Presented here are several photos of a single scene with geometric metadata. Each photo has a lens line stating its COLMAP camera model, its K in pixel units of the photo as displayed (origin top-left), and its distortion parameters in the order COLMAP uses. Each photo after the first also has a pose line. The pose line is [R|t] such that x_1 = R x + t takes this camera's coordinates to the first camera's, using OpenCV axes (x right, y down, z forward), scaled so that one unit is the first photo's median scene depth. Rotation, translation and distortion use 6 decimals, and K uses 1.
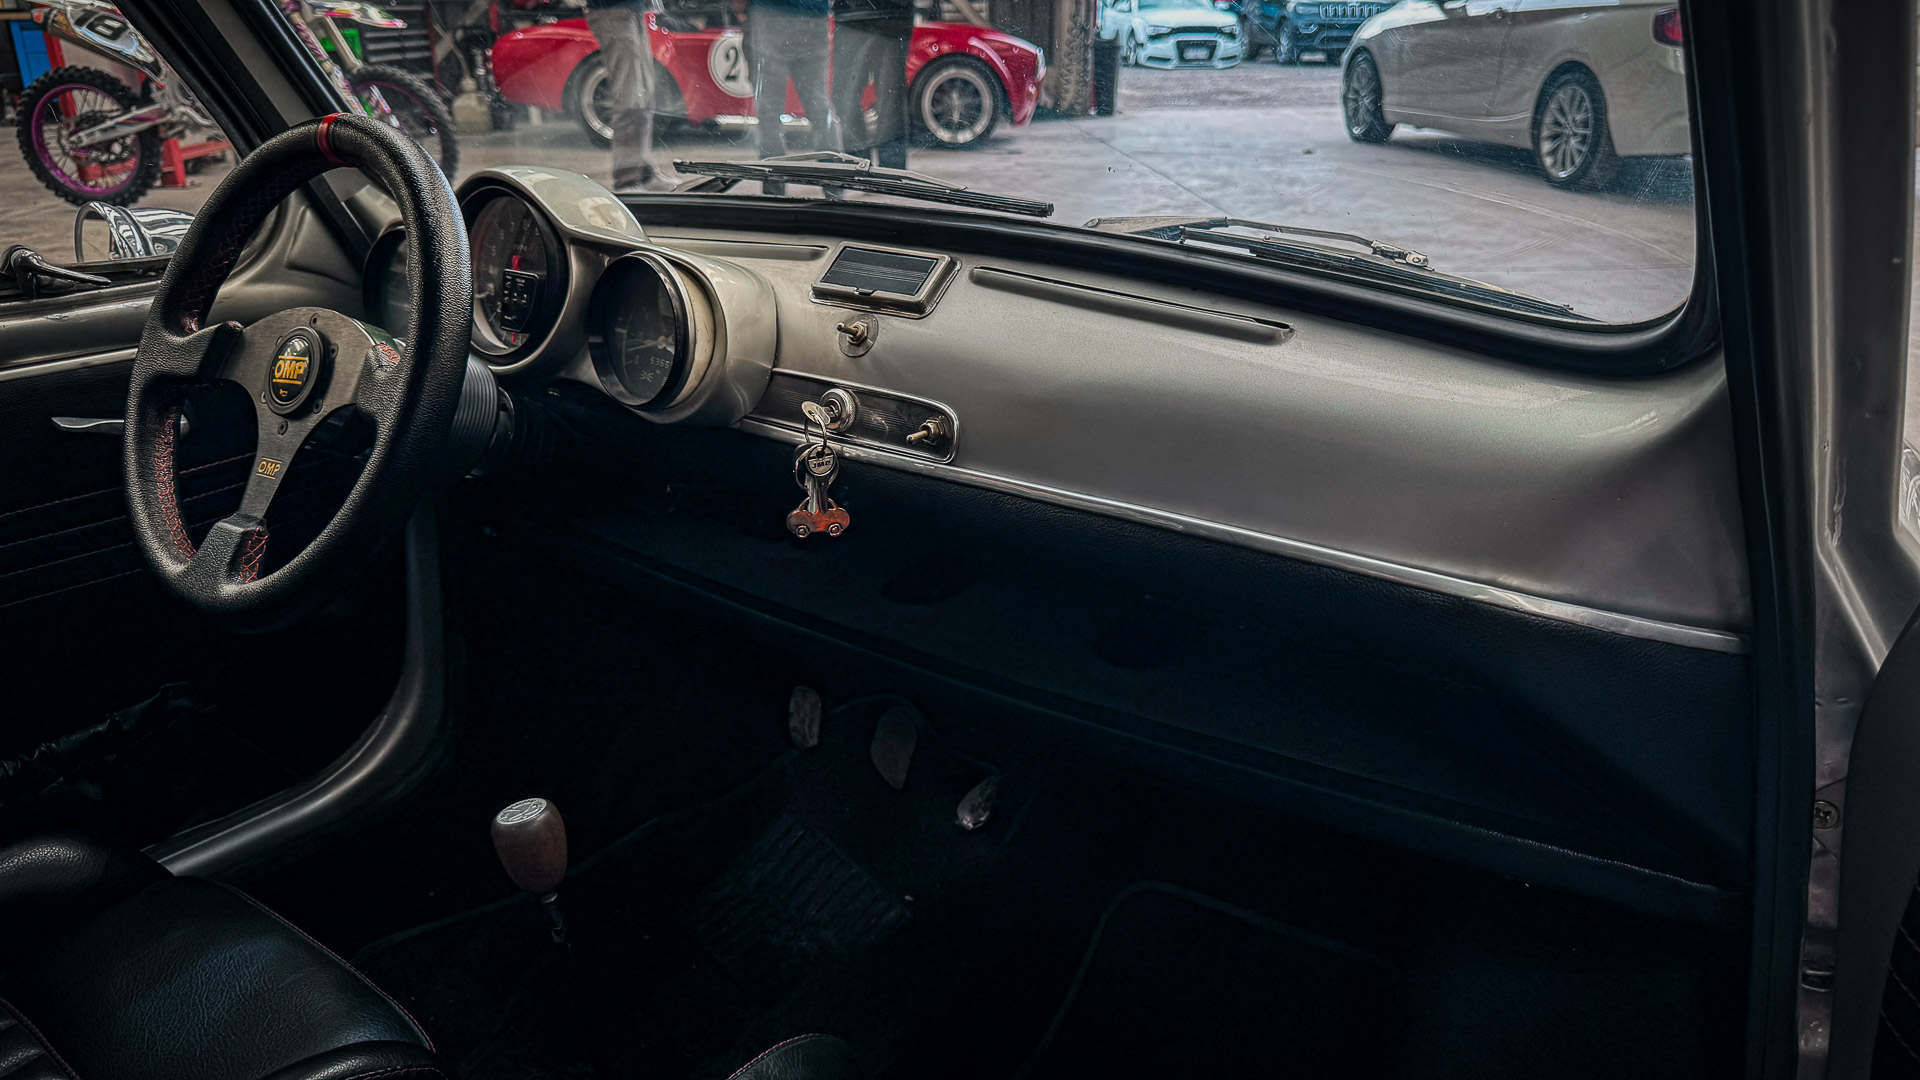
lens RADIAL K [[1434.5, 0, 963.1], [0, 1434.5, 584.6], [0, 0, 1]] dist [-0.043763, -0.003120]
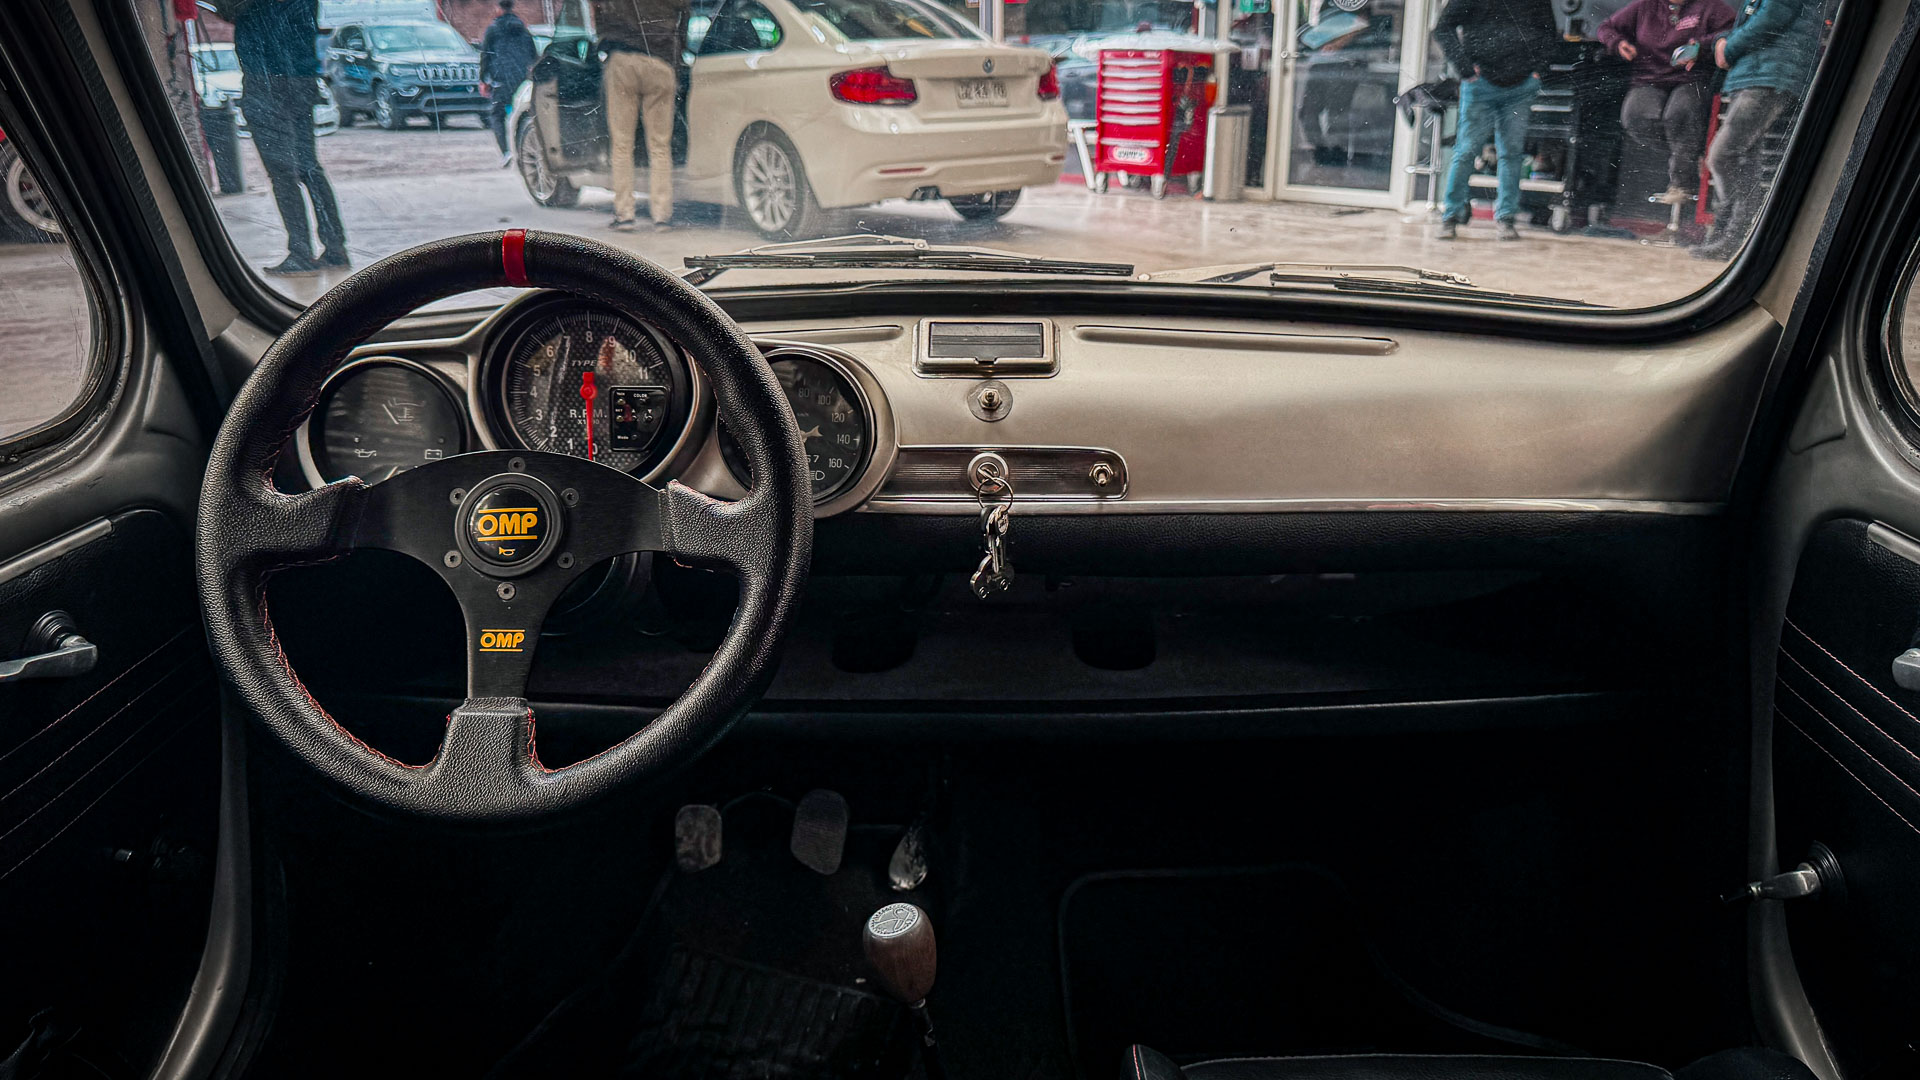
lens RADIAL K [[1478.0, 0, 996.2], [0, 1478.0, 539.0], [0, 0, 1]] dist [0.133302, -0.213612]
pose [[0.796247, -0.177831, 0.578245, -0.476143], [0.224920, 0.974325, -0.010077, -0.041827], [-0.561606, 0.138082, 0.815801, 0.079956]]
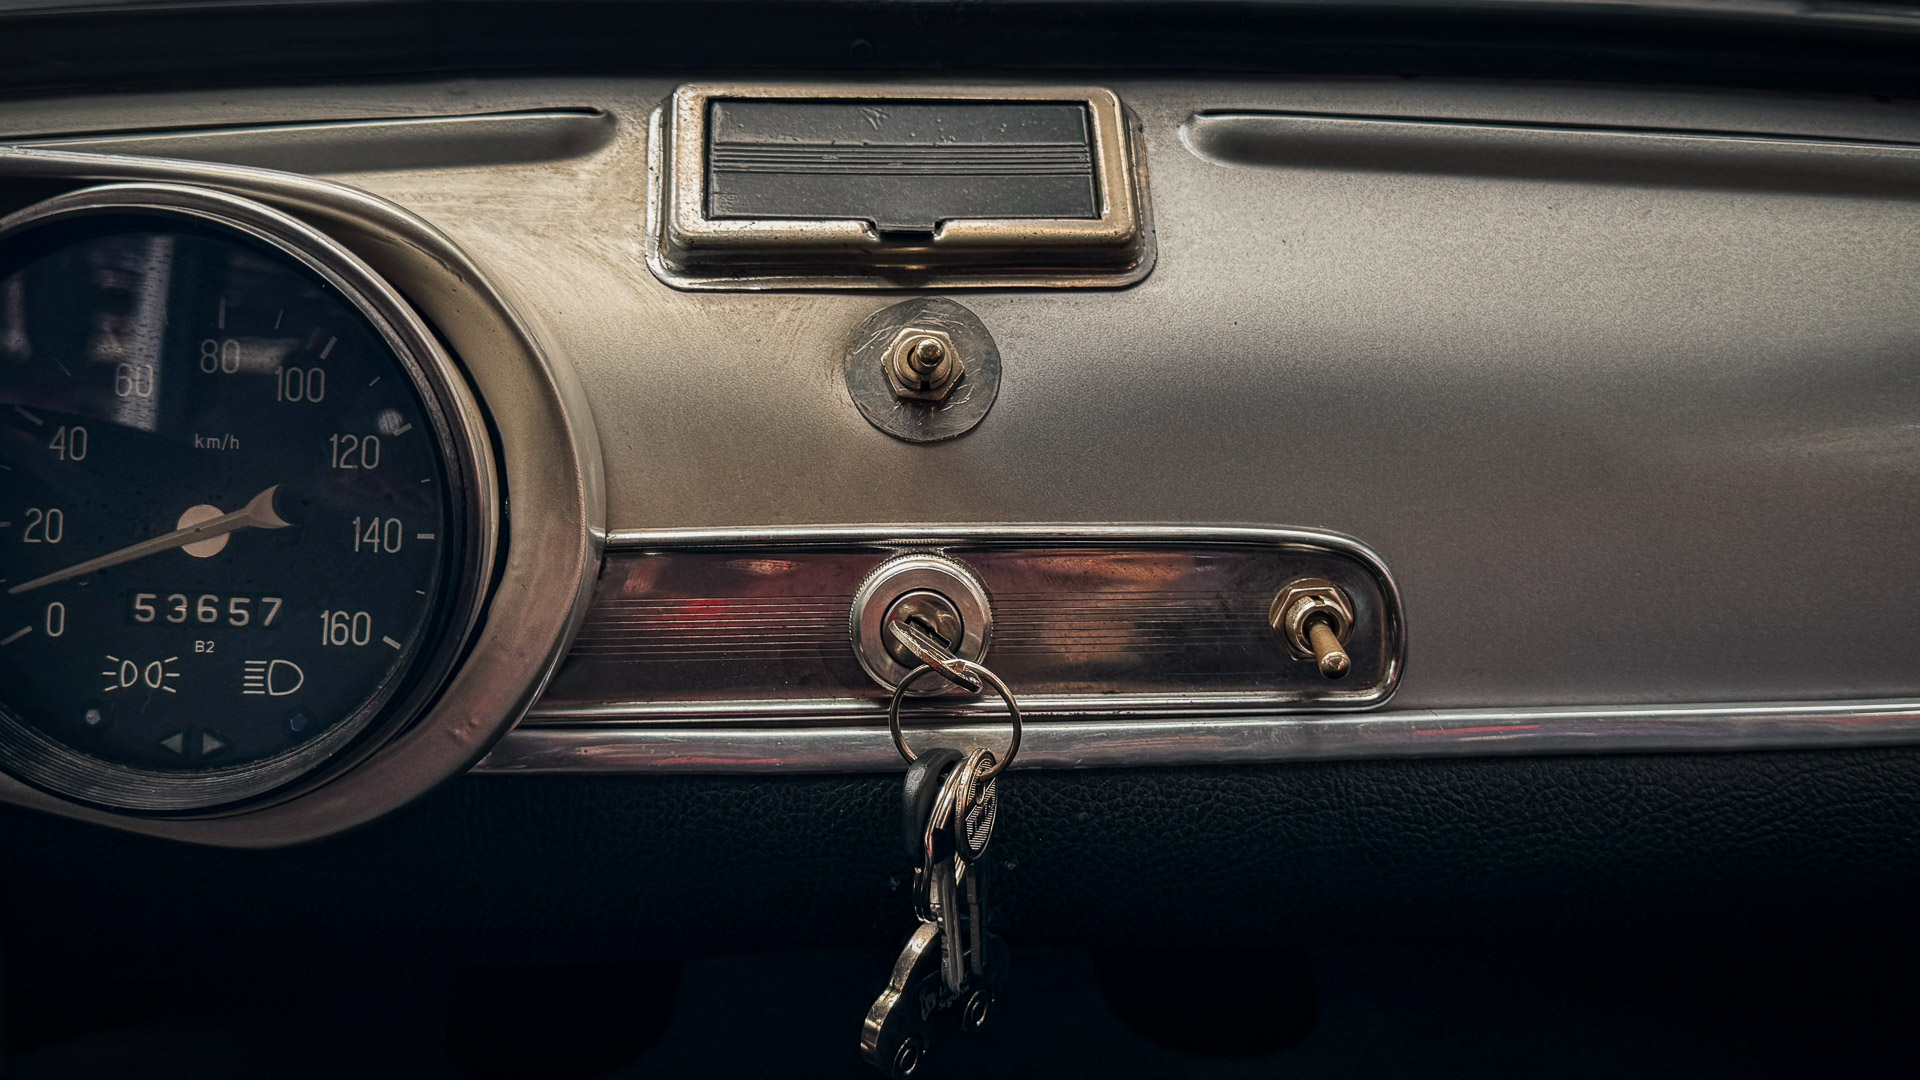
lens RADIAL K [[1976.1, 0, 960.0], [0, 1976.1, 540.0], [0, 0, 1]] dist [0.139668, -0.171668]
pose [[0.745193, -0.212537, 0.632073, -0.225282], [0.239317, 0.969944, 0.044000, -0.103486], [-0.622427, 0.118477, 0.773659, 0.446429]]
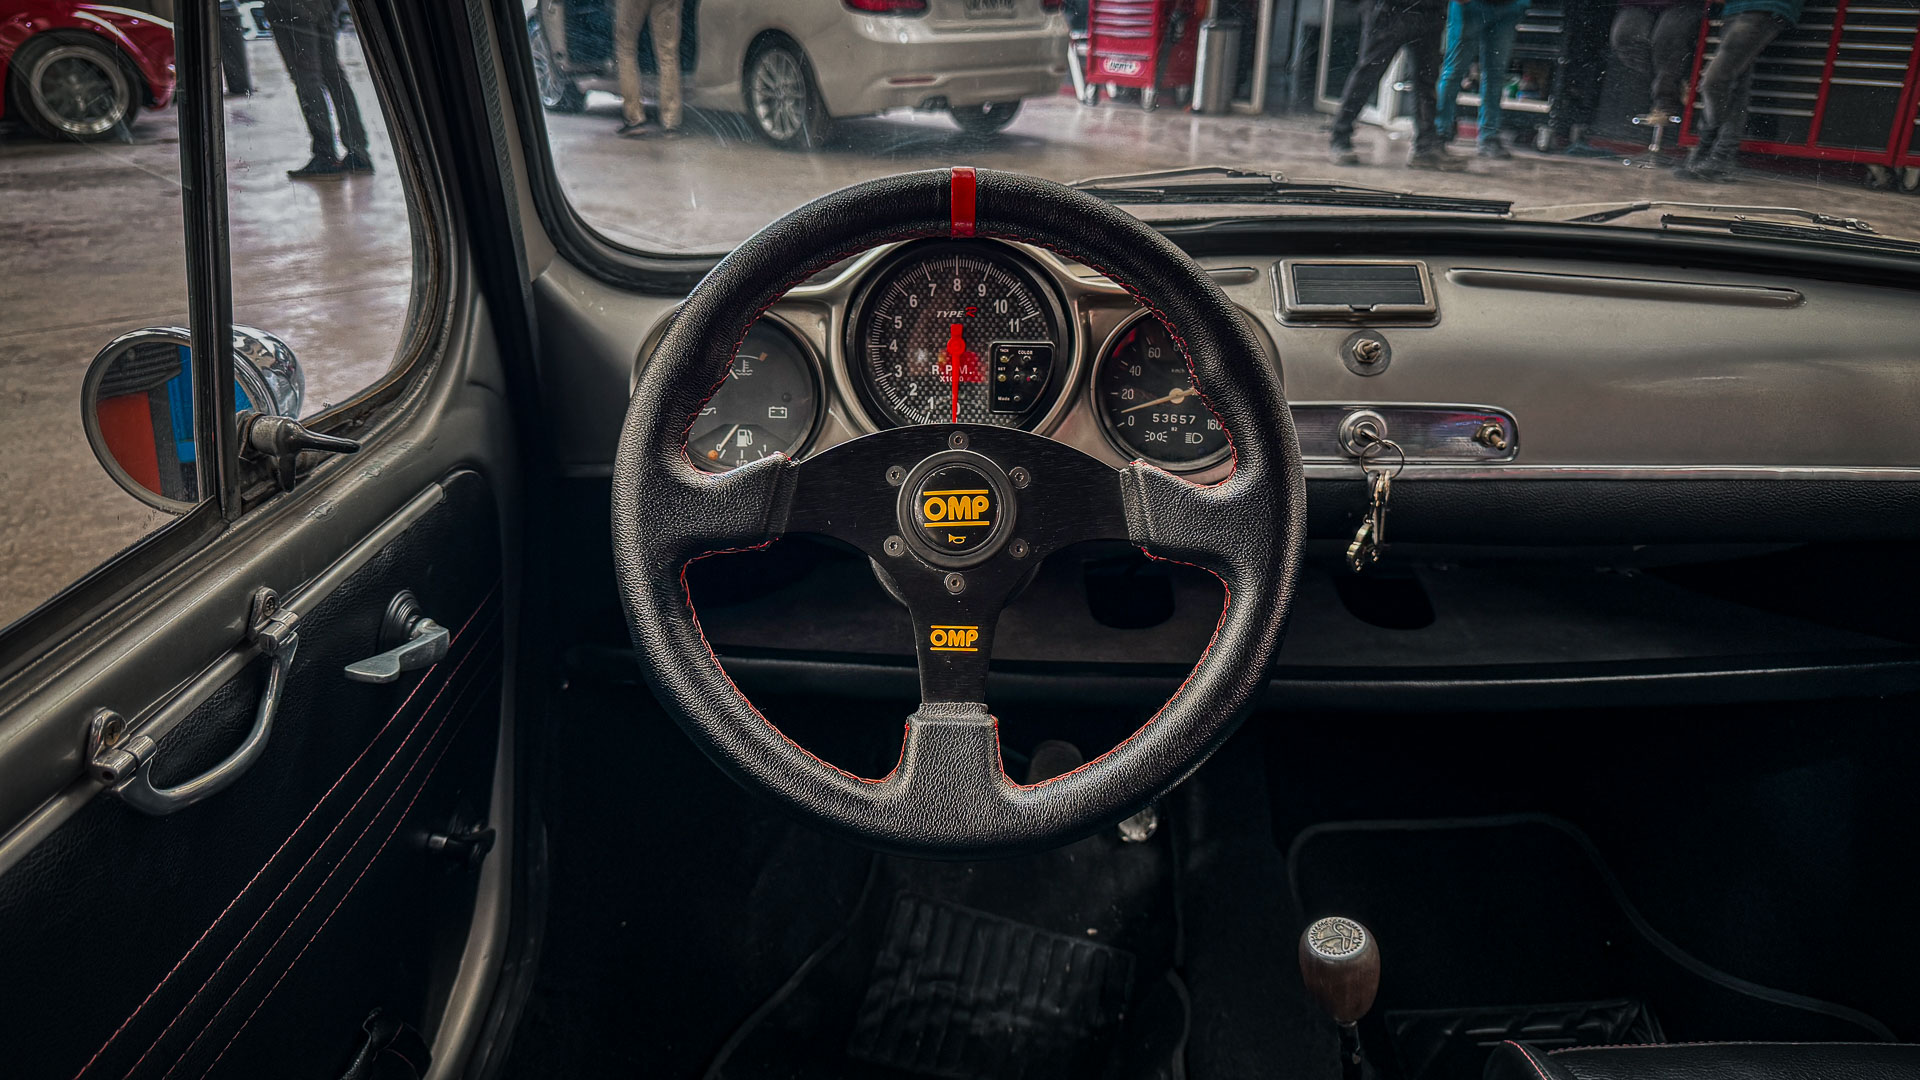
lens RADIAL K [[1377.7, 0, 960.0], [0, 1377.7, 540.0], [0, 0, 1]] dist [0.100483, -0.162193]
pose [[0.783644, -0.216989, 0.582080, -0.566077], [0.216819, 0.973623, 0.071050, -0.117746], [-0.582144, 0.070529, 0.810021, 0.273826]]
